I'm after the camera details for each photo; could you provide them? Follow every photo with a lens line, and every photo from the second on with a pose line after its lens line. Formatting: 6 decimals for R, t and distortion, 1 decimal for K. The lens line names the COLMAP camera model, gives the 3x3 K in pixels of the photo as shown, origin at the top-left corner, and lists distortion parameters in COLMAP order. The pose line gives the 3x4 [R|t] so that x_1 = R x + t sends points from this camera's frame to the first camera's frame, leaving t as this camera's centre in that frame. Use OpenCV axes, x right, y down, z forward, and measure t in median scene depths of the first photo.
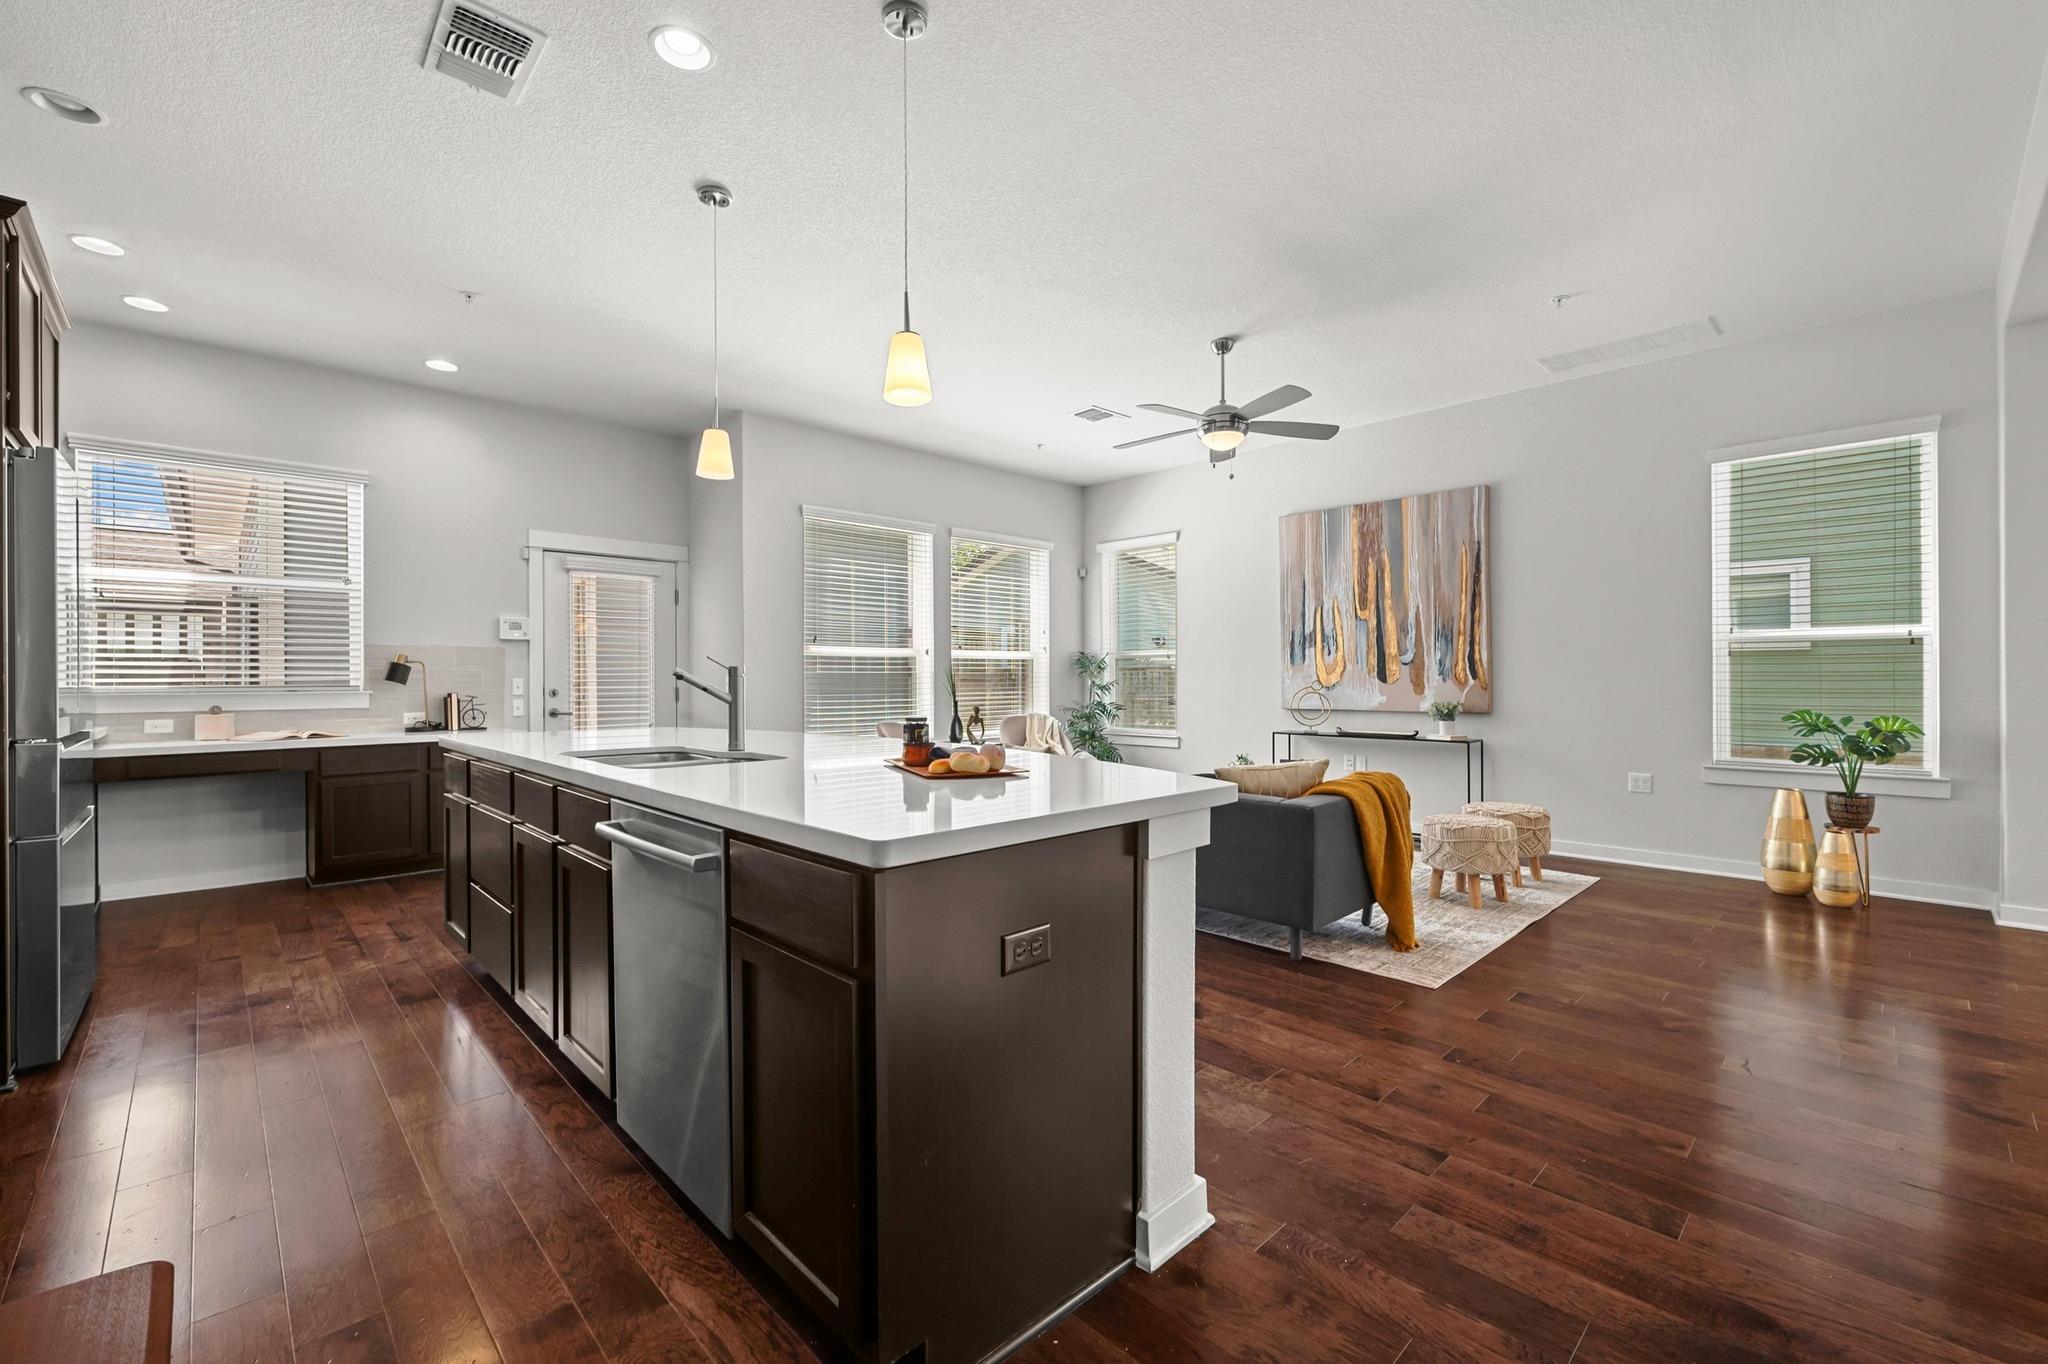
lens RADIAL K [[866.5, 0, 1023.0], [0, 866.5, 677.9], [0, 0, 1]] dist [0.003091, 0.000935]
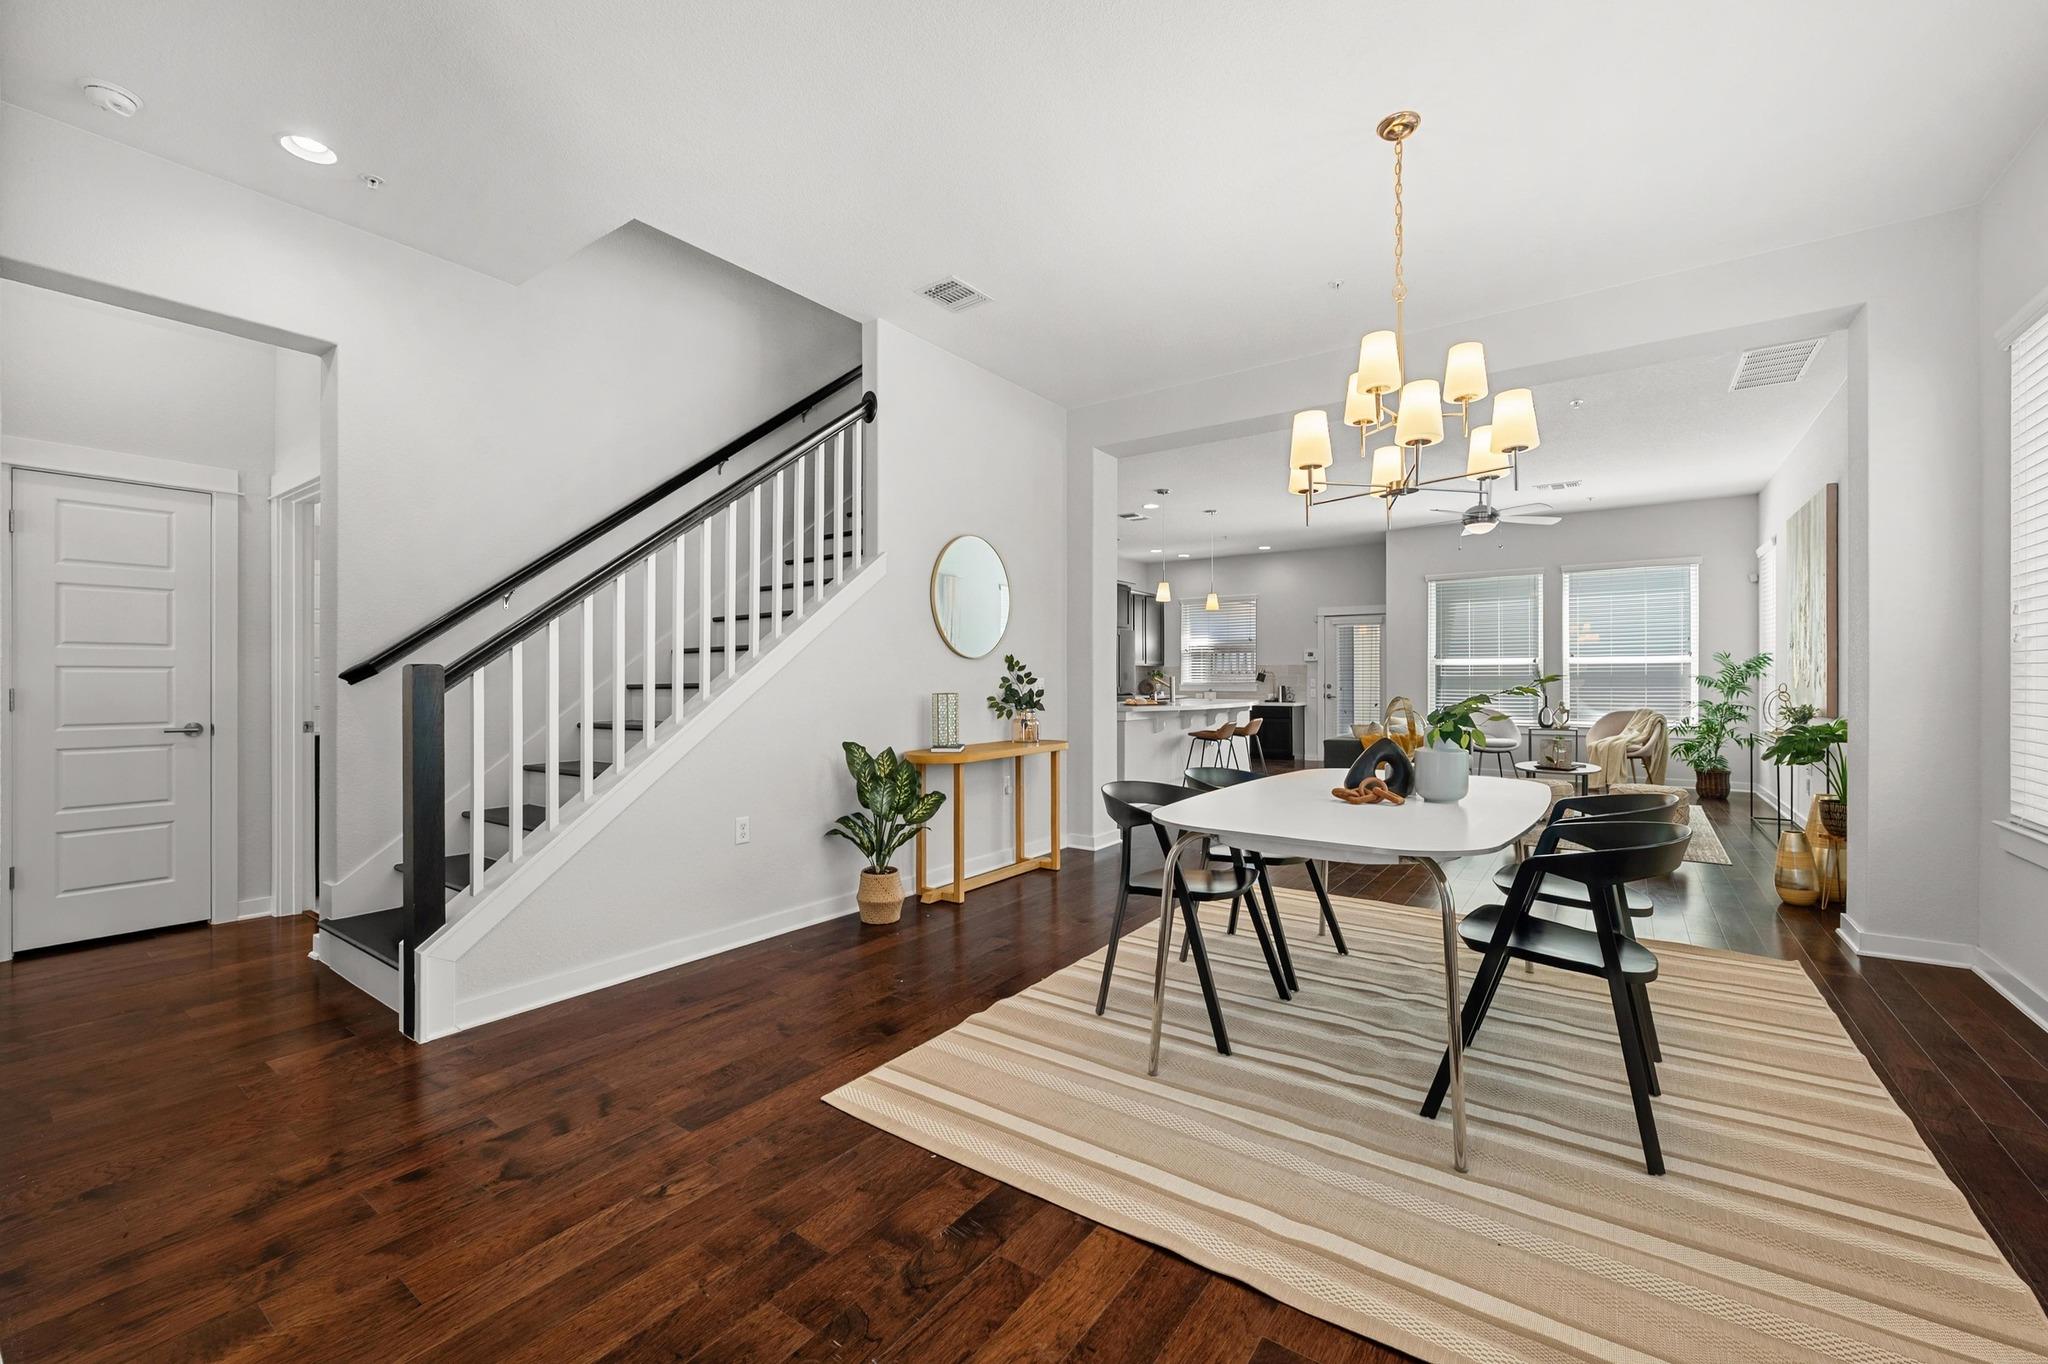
lens RADIAL K [[823.1, 0, 1023.5], [0, 823.1, 680.3], [0, 0, 1]] dist [-0.001547, -0.000581]
pose [[0.190239, 0.001259, -0.981737, 2.152857], [0.000657, 0.999999, 0.001409, -0.000140], [0.981737, -0.000913, 0.190238, -0.114394]]
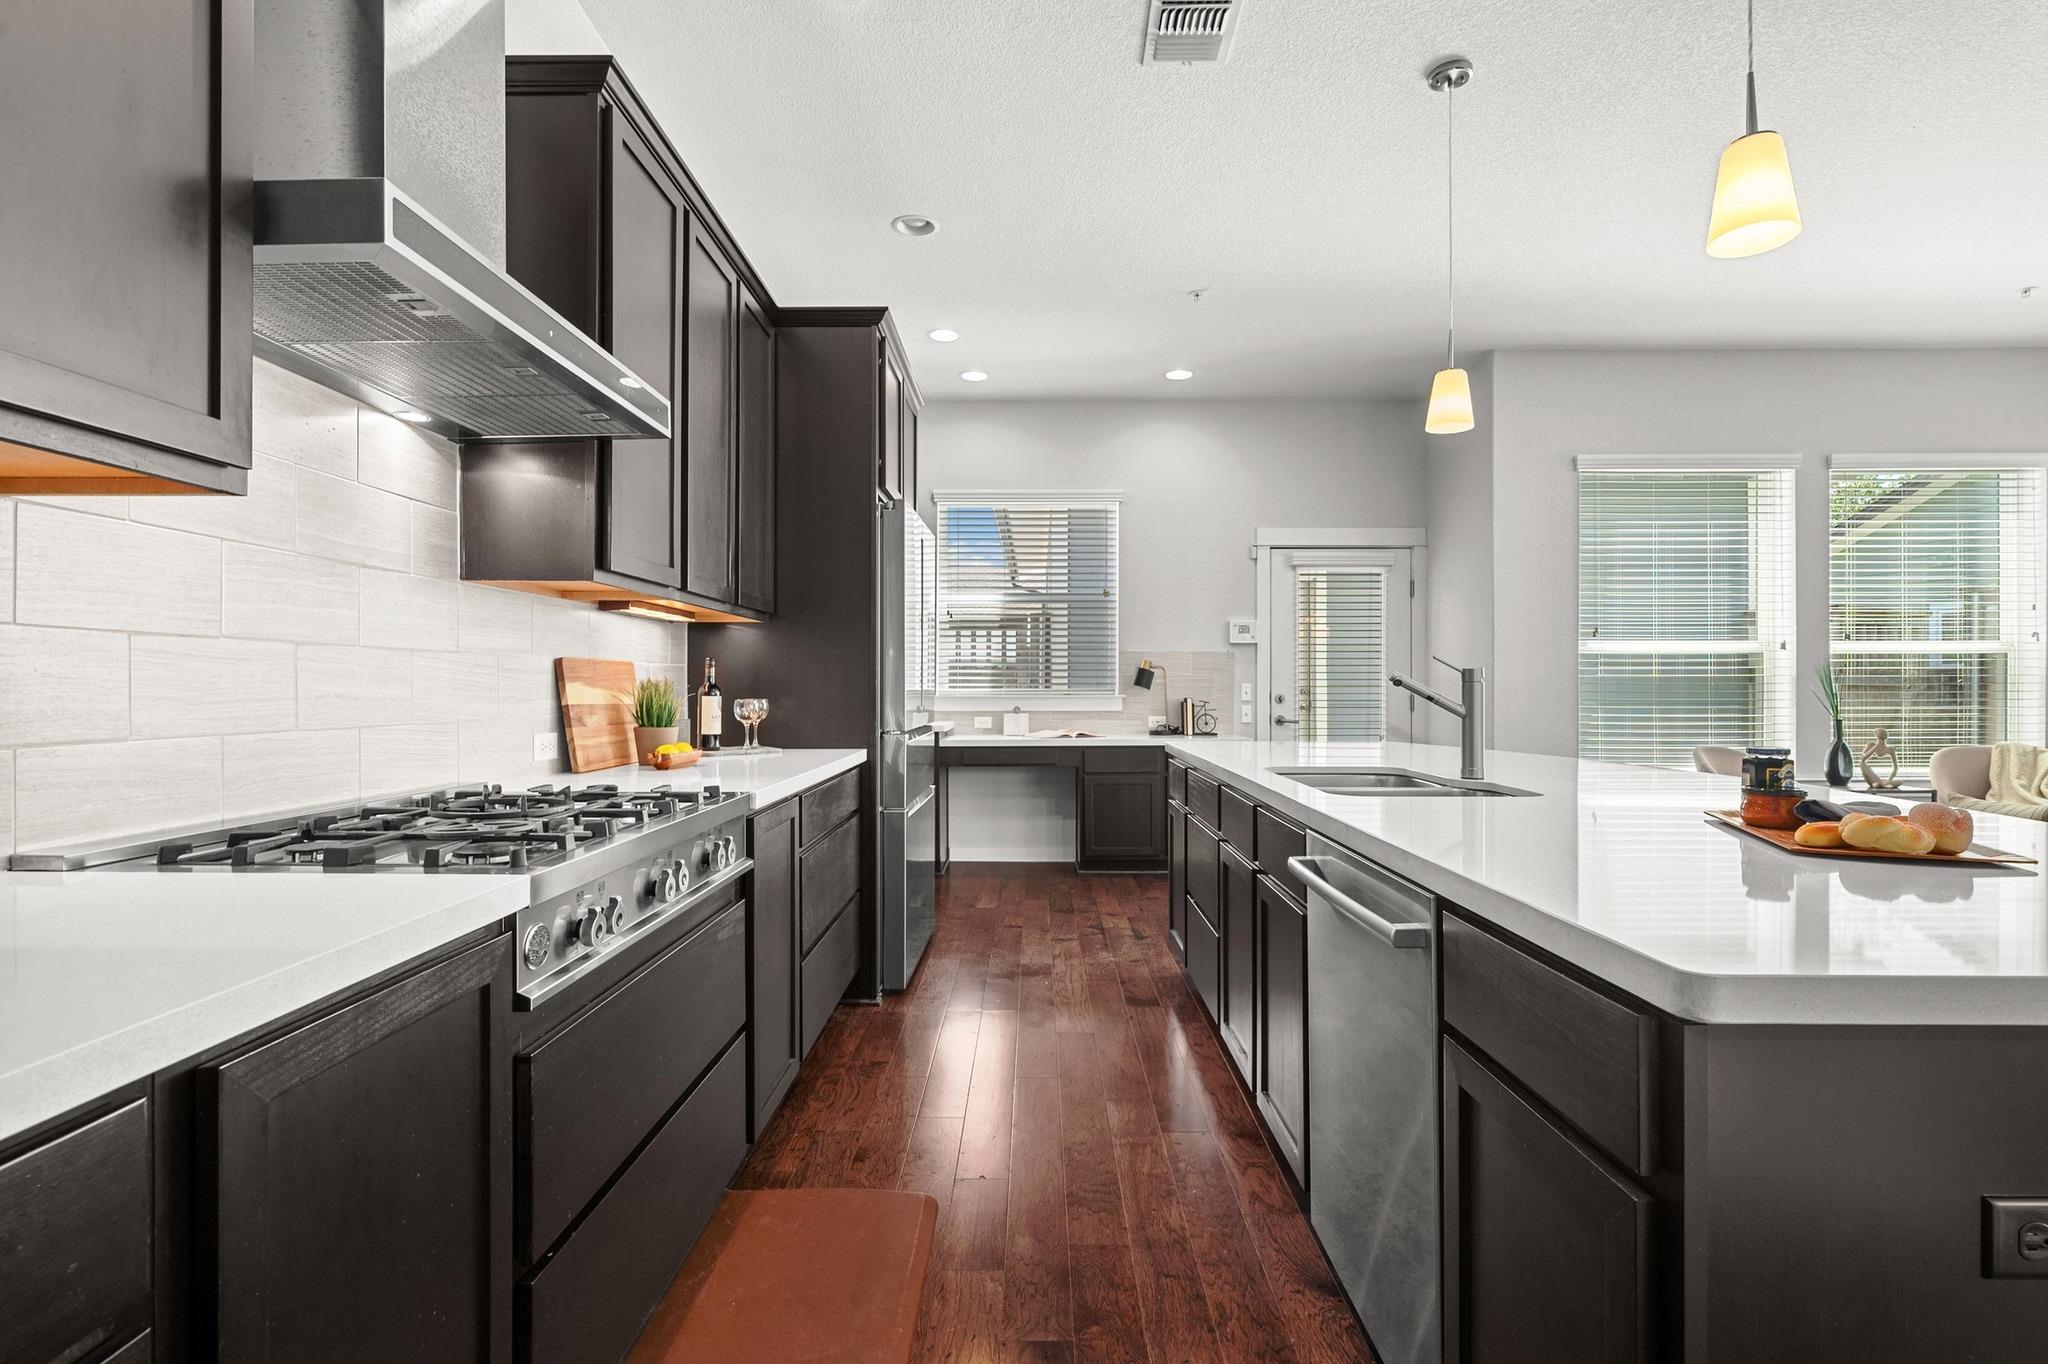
lens RADIAL K [[964.4, 0, 1017.8], [0, 964.4, 687.6], [0, 0, 1]] dist [-0.004768, 0.000202]
pose [[0.710757, 0.004949, -0.703420, -0.016649], [-0.001693, 0.999984, 0.005325, -0.000439], [0.703435, -0.002594, 0.710755, 0.105947]]
